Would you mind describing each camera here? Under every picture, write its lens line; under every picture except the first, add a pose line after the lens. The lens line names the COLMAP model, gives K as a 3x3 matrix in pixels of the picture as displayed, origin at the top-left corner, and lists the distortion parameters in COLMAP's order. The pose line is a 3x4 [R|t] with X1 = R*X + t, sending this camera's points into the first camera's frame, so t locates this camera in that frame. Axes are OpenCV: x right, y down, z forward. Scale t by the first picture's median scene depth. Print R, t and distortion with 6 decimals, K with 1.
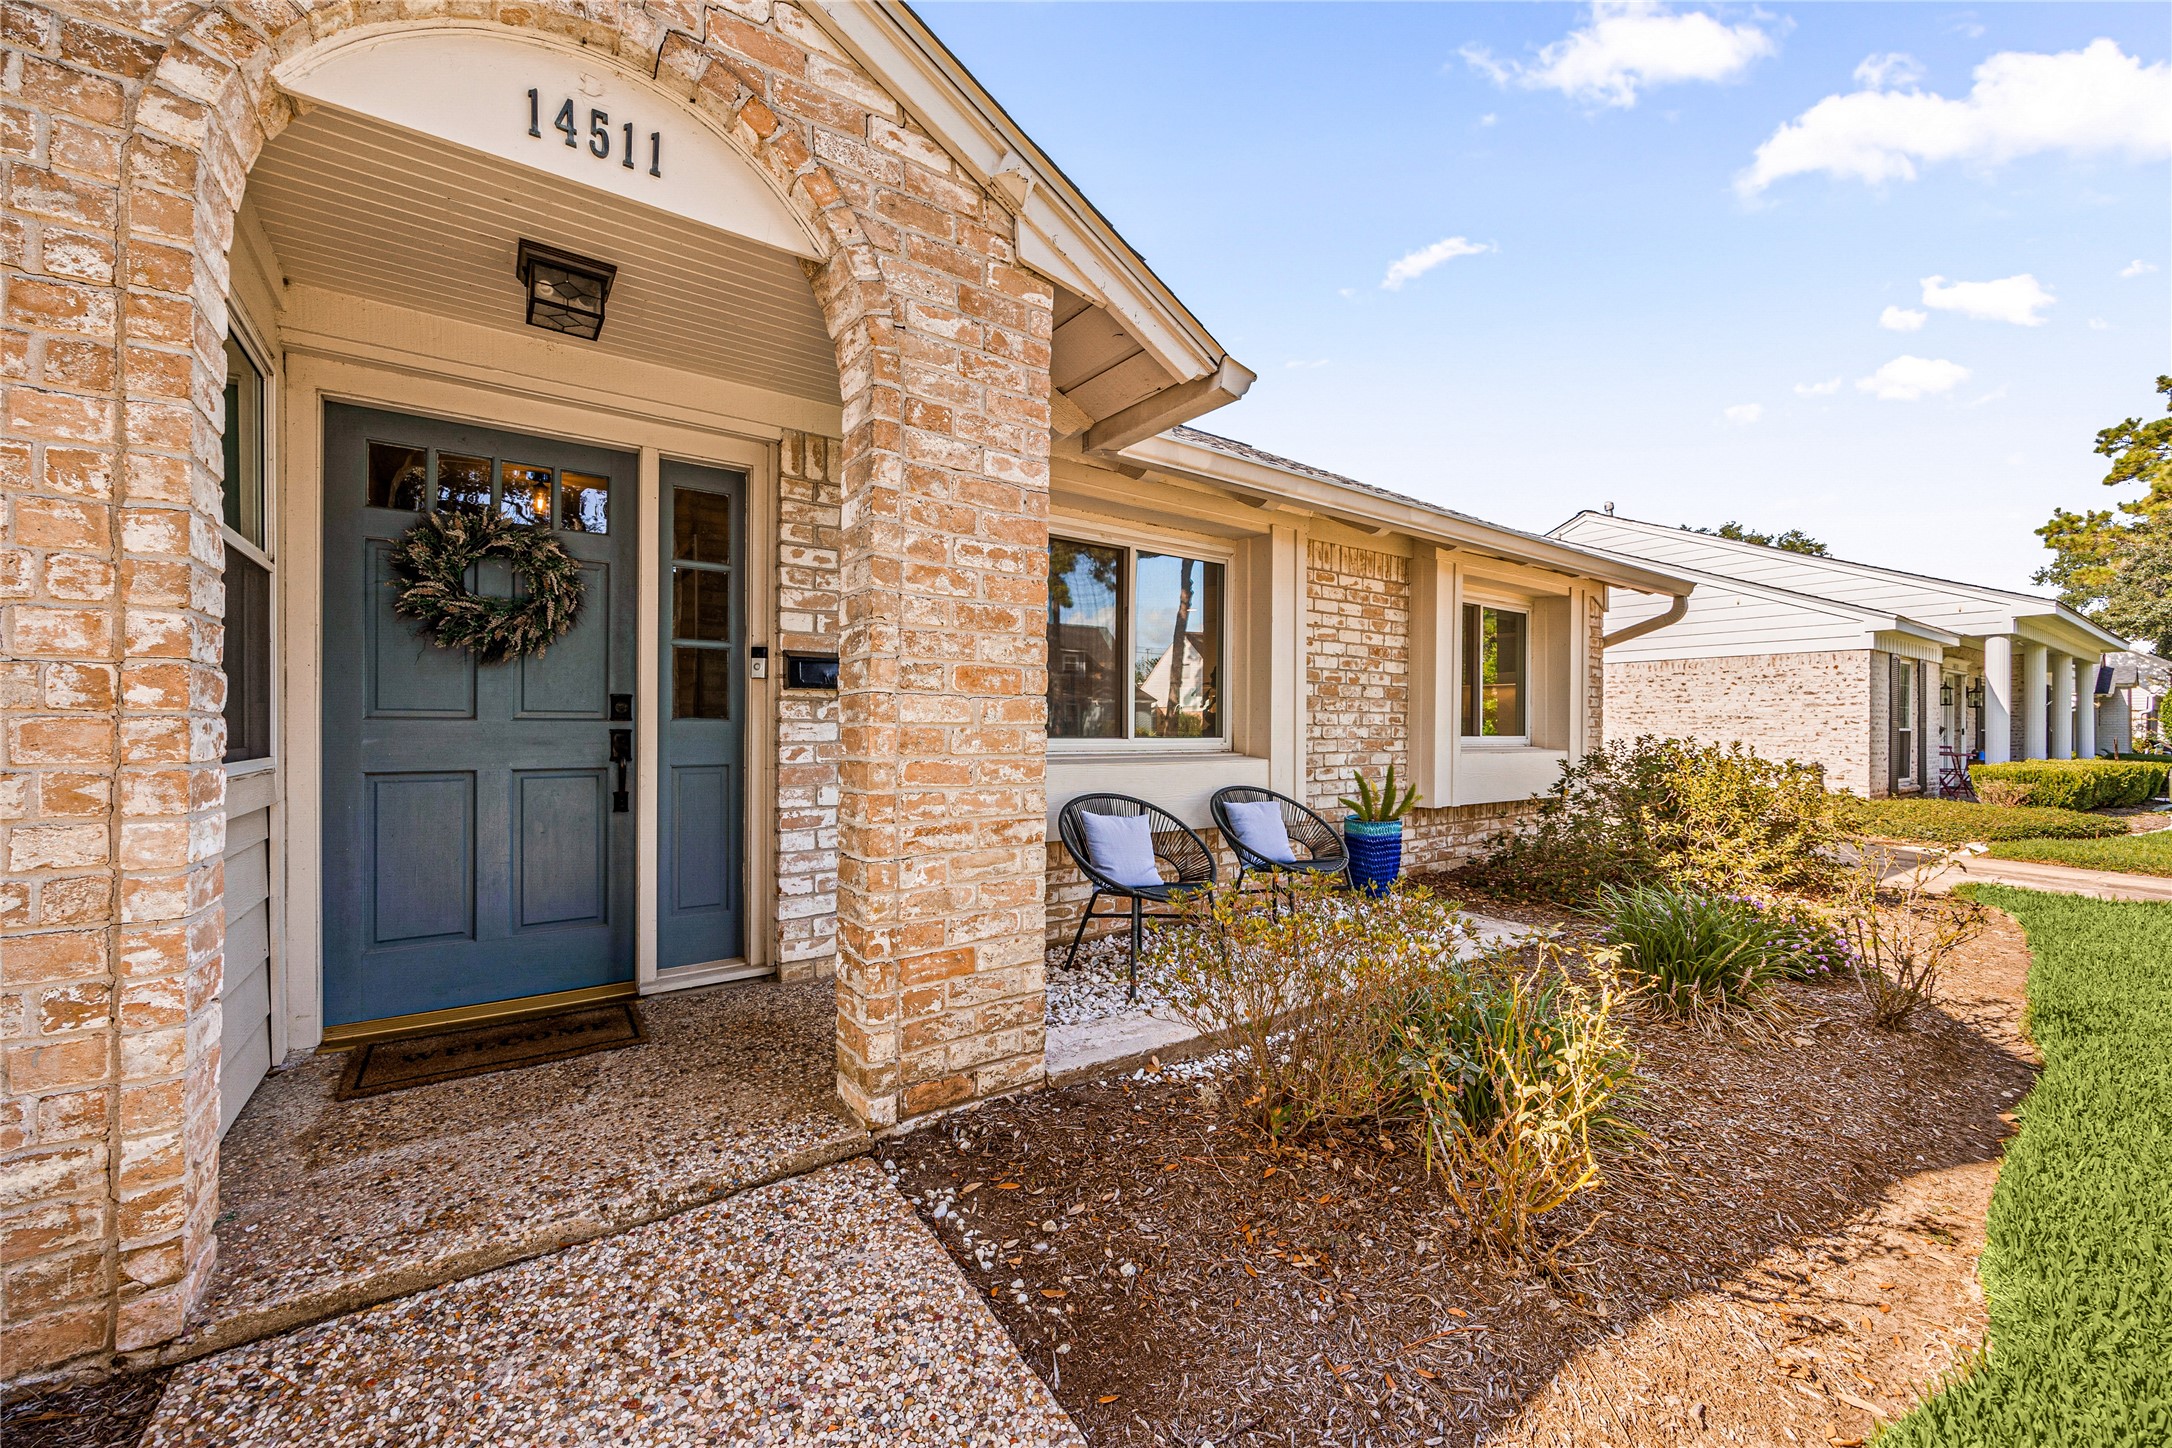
lens RADIAL K [[860.0, 0, 1112.0], [0, 860.0, 726.9], [0, 0, 1]] dist [0.001973, -0.000781]
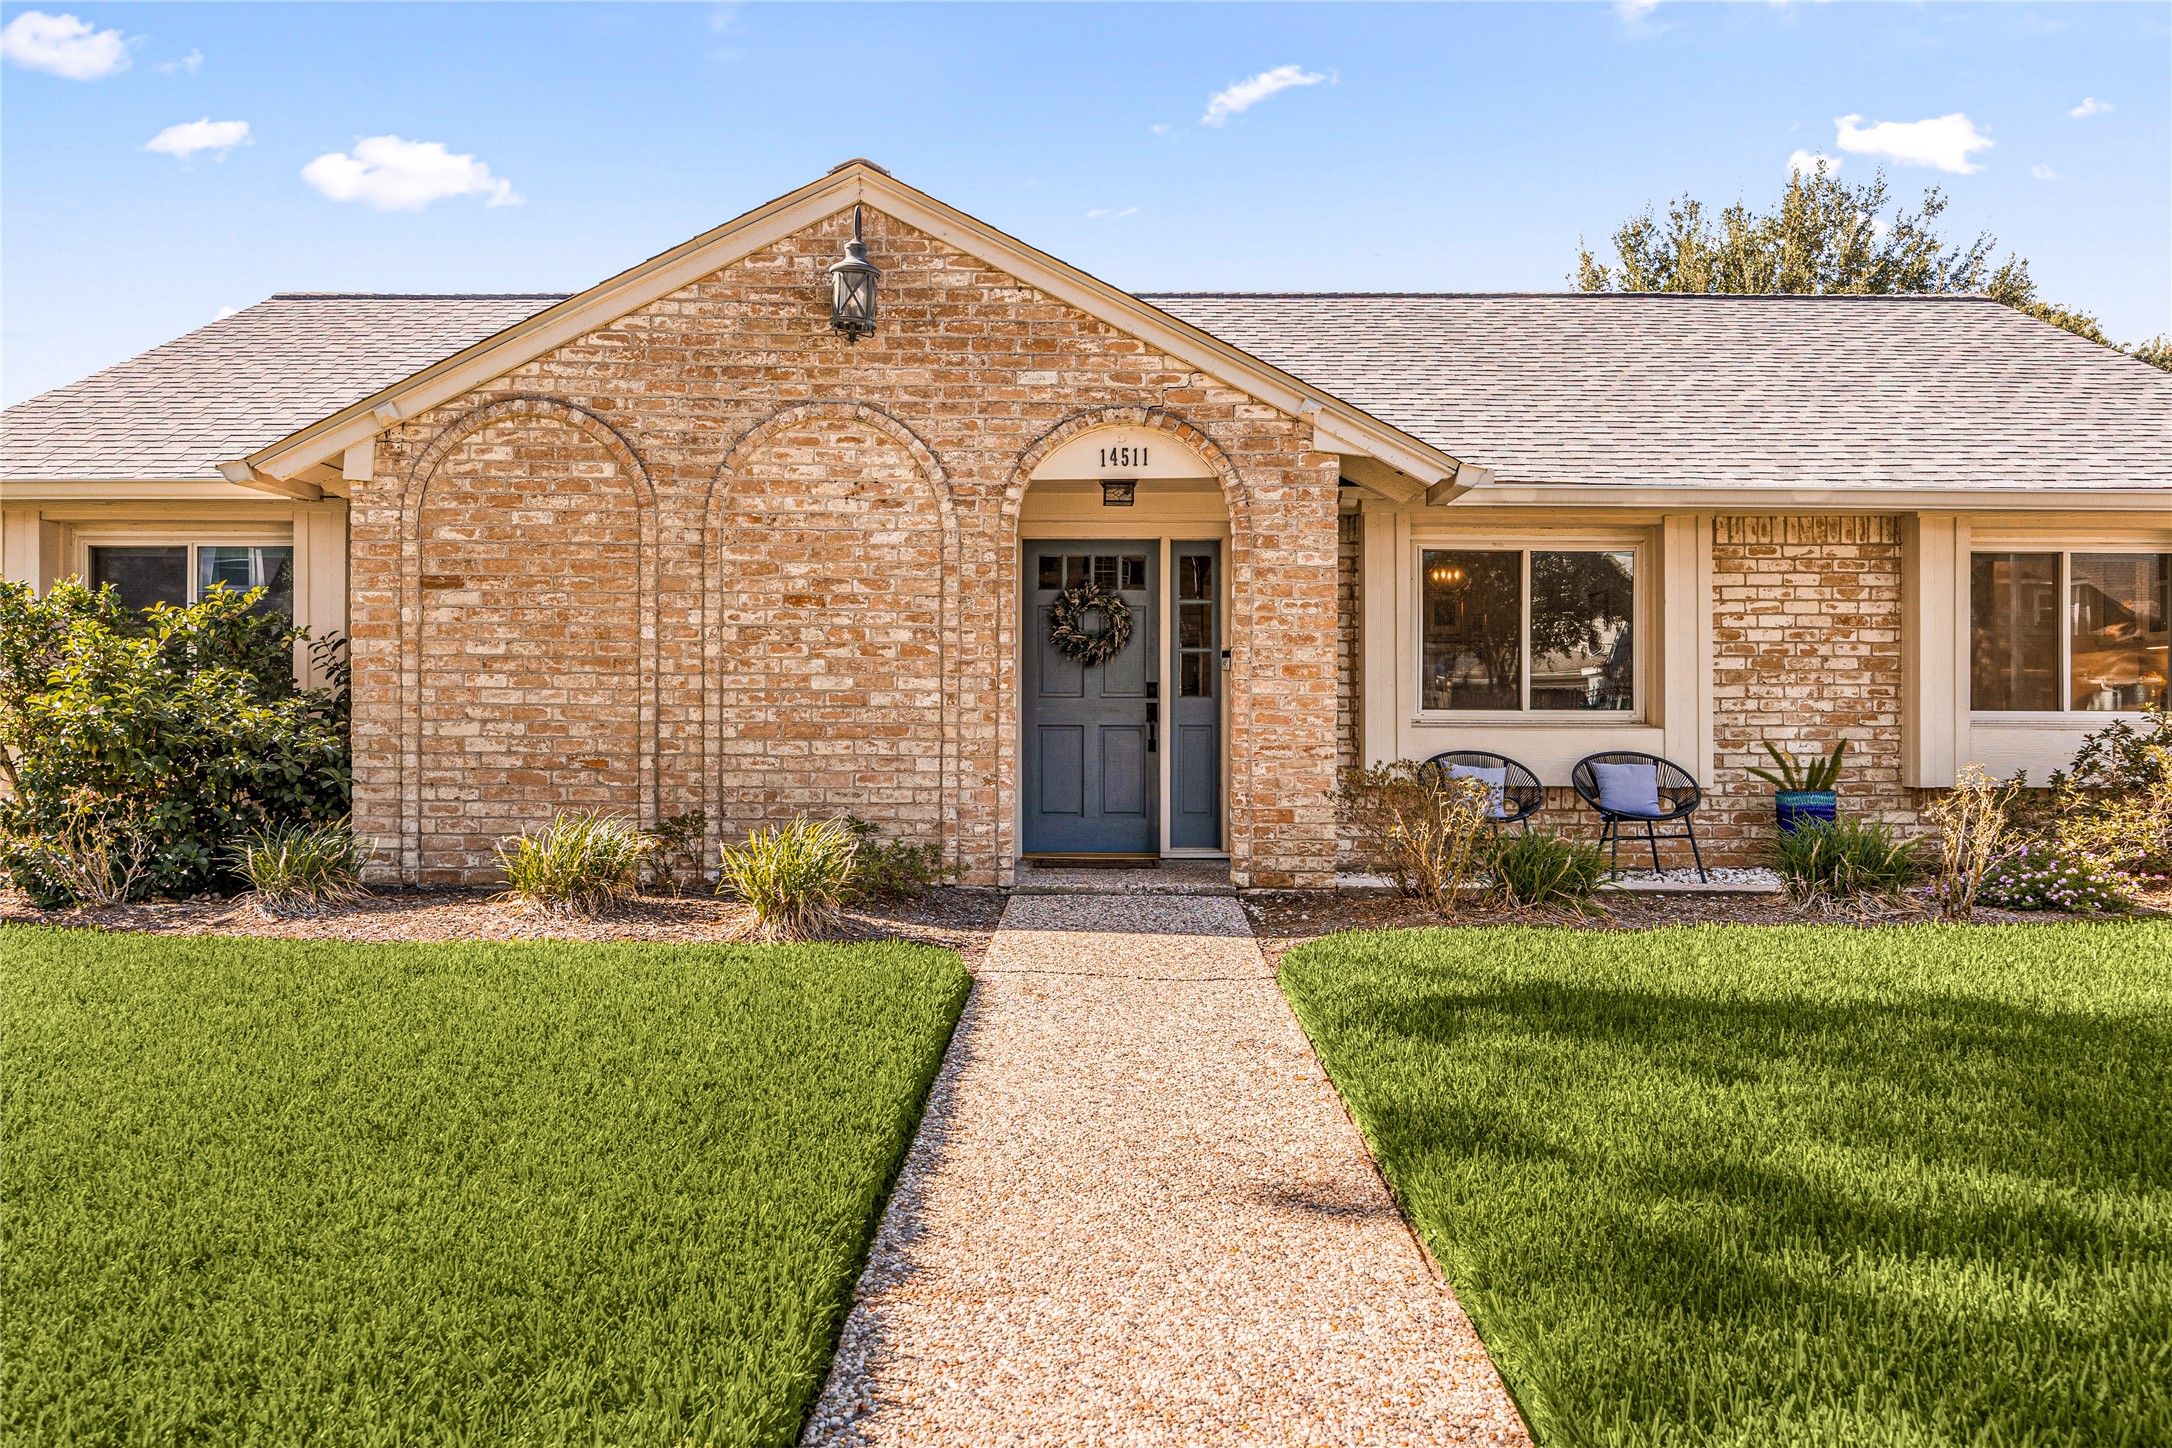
lens RADIAL K [[1627.5, 0, 1085.7], [0, 1627.5, 725.1], [0, 0, 1]] dist [0.005376, 0.000789]
pose [[0.810081, -0.004808, -0.586298, 1.566769], [0.002160, 0.999984, -0.005217, 0.081694], [0.586314, 0.002960, 0.810078, -2.179414]]
